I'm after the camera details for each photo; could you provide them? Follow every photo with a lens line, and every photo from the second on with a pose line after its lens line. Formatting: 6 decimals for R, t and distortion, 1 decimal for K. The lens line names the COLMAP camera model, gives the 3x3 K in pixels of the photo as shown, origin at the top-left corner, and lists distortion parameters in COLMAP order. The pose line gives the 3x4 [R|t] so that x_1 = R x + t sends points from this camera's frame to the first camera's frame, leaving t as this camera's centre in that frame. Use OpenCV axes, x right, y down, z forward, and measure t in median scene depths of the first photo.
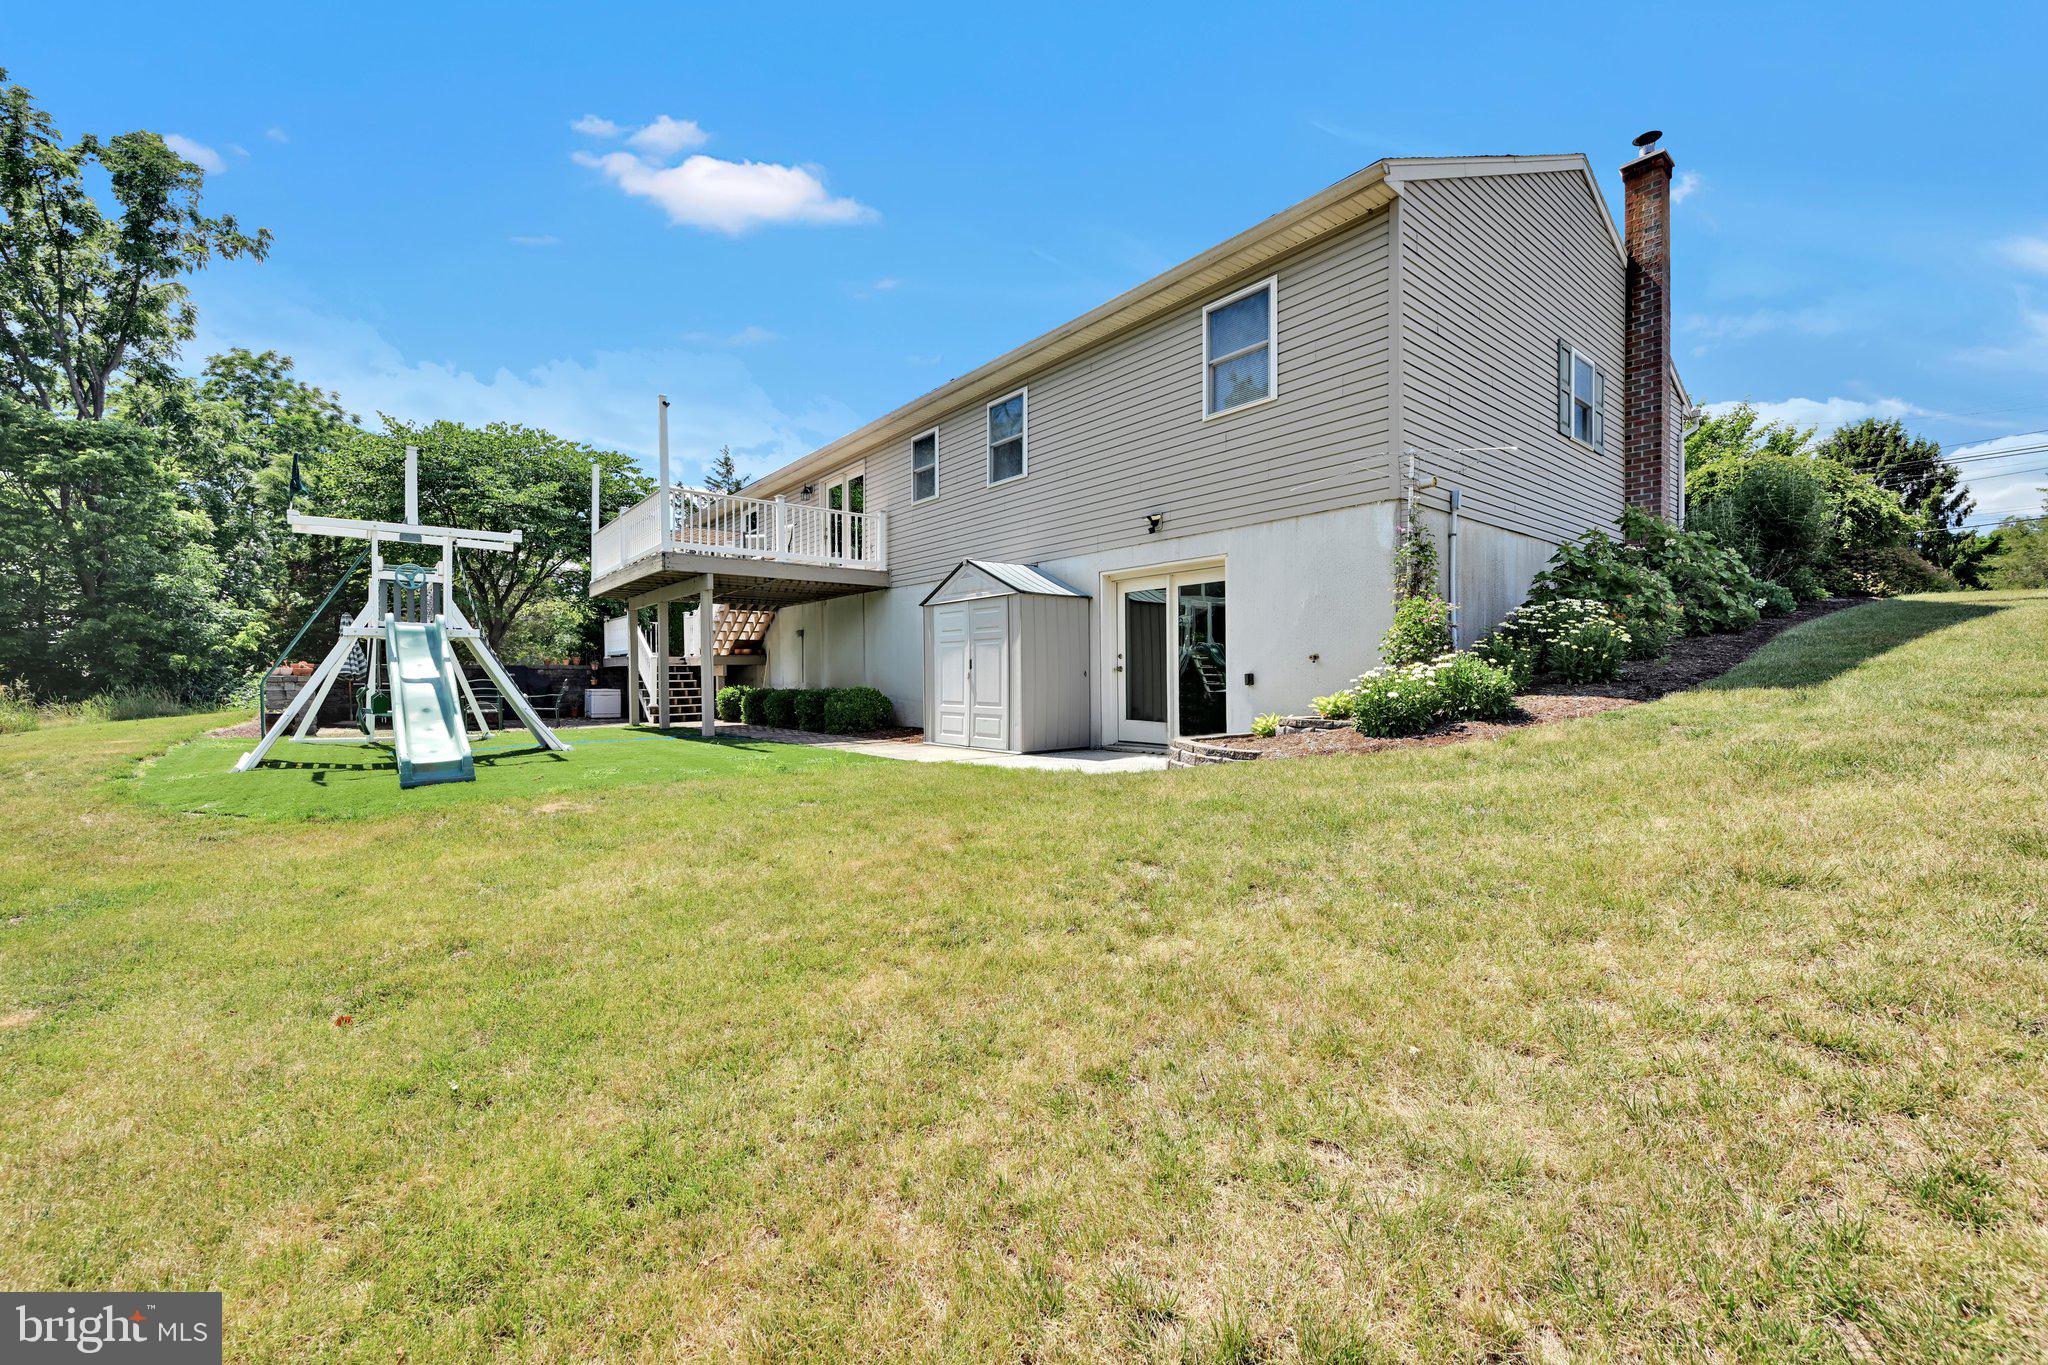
lens RADIAL K [[821.4, 0, 1033.4], [0, 821.4, 675.1], [0, 0, 1]] dist [0.000170, 0.000469]
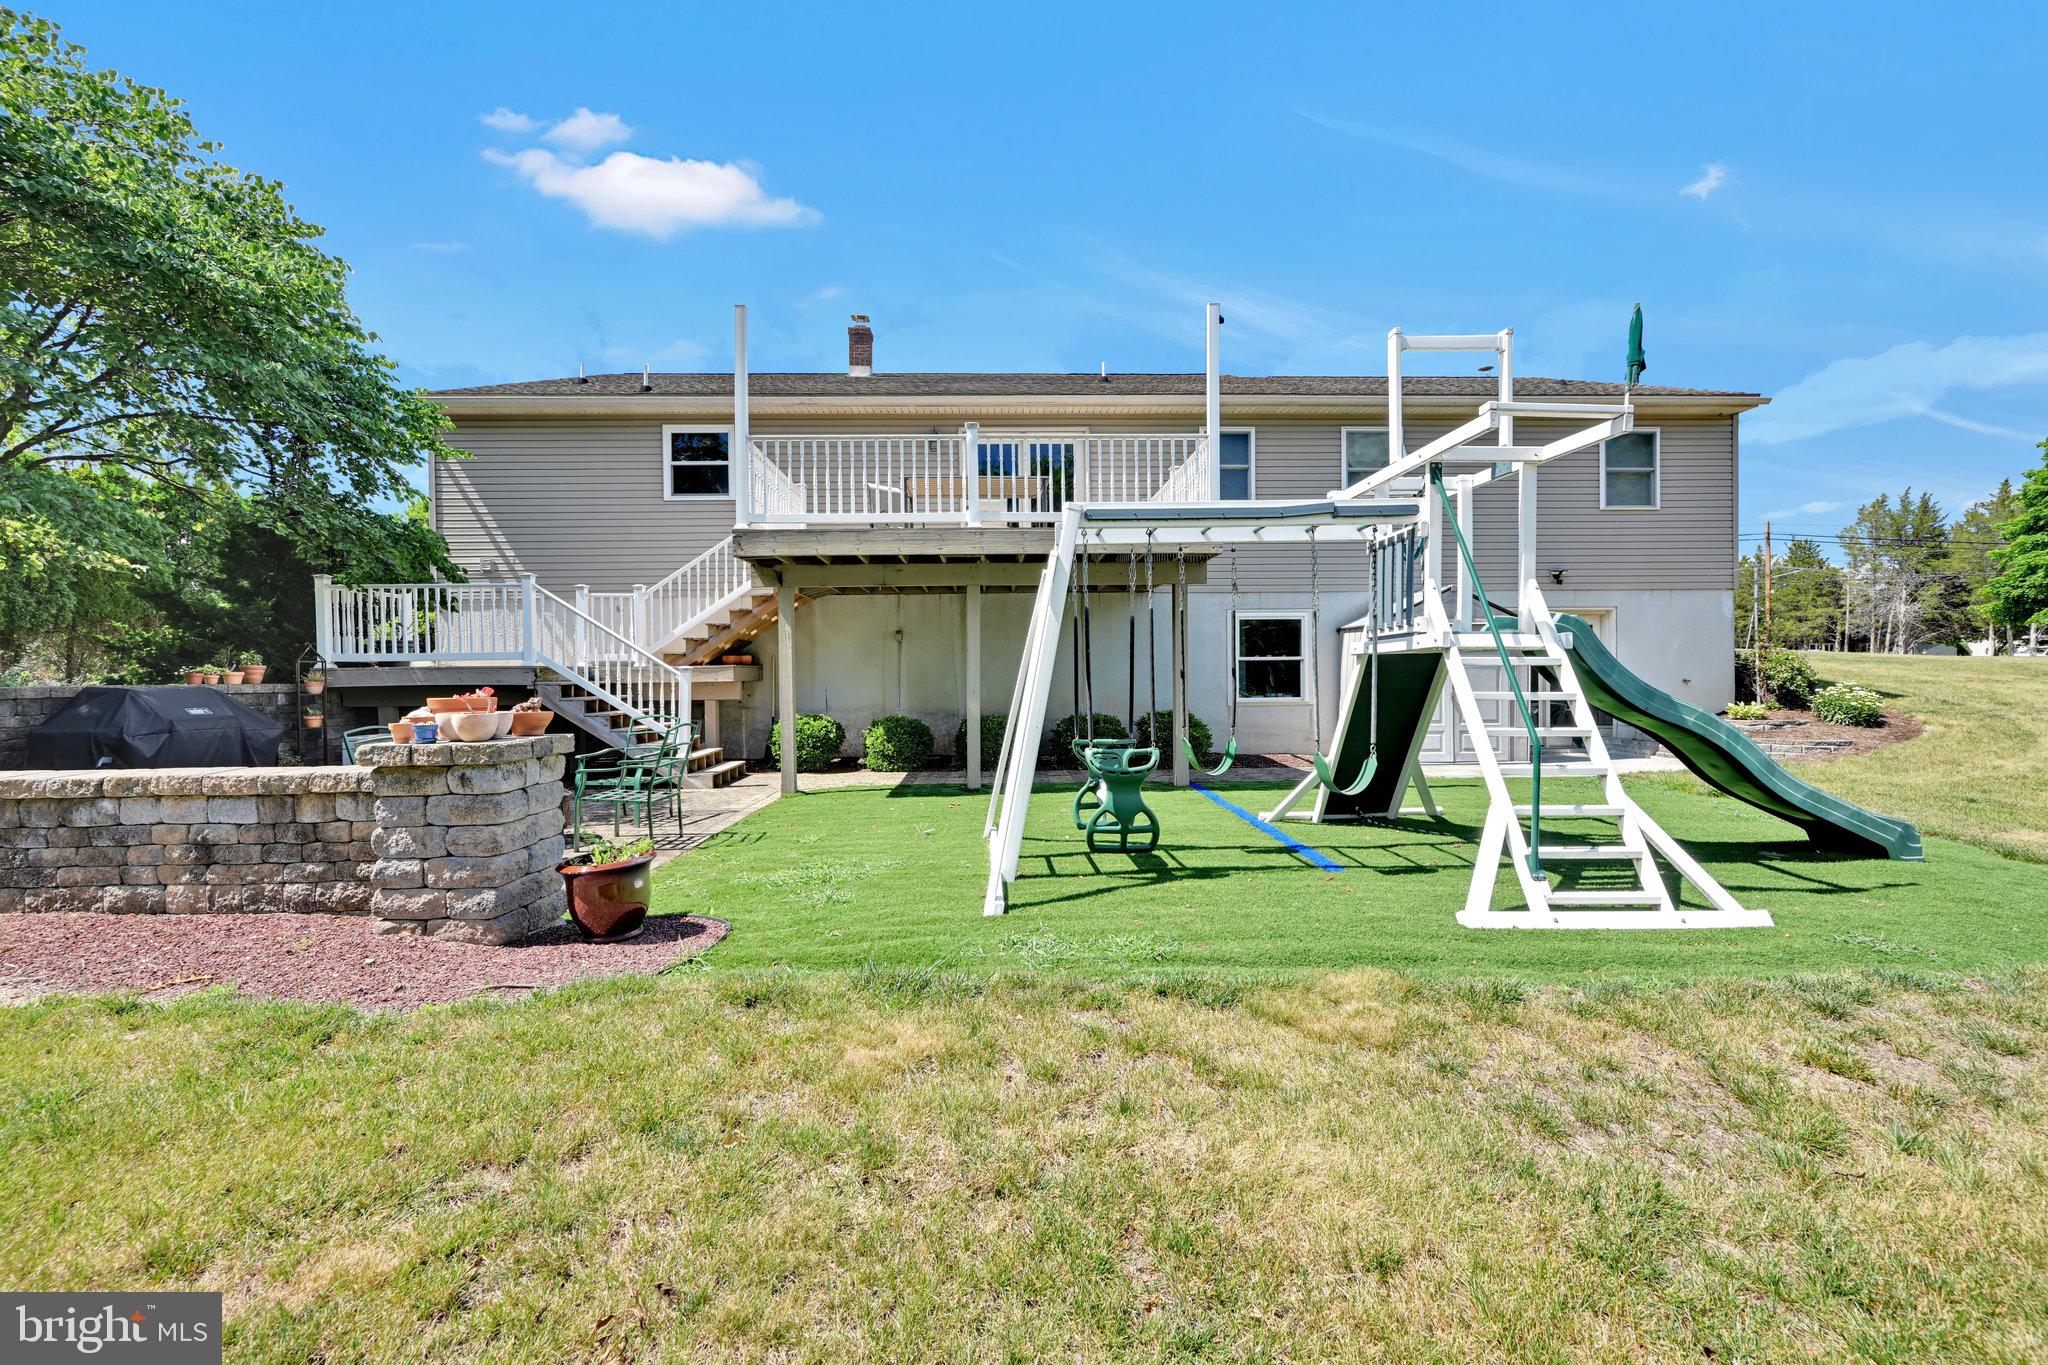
lens RADIAL K [[821.4, 0, 1033.4], [0, 821.4, 675.1], [0, 0, 1]] dist [0.000170, 0.000469]
pose [[0.608325, 0.007314, 0.793654, -1.236837], [0.002577, 0.999934, -0.011190, -0.014055], [-0.793684, 0.008852, 0.608266, 0.773082]]
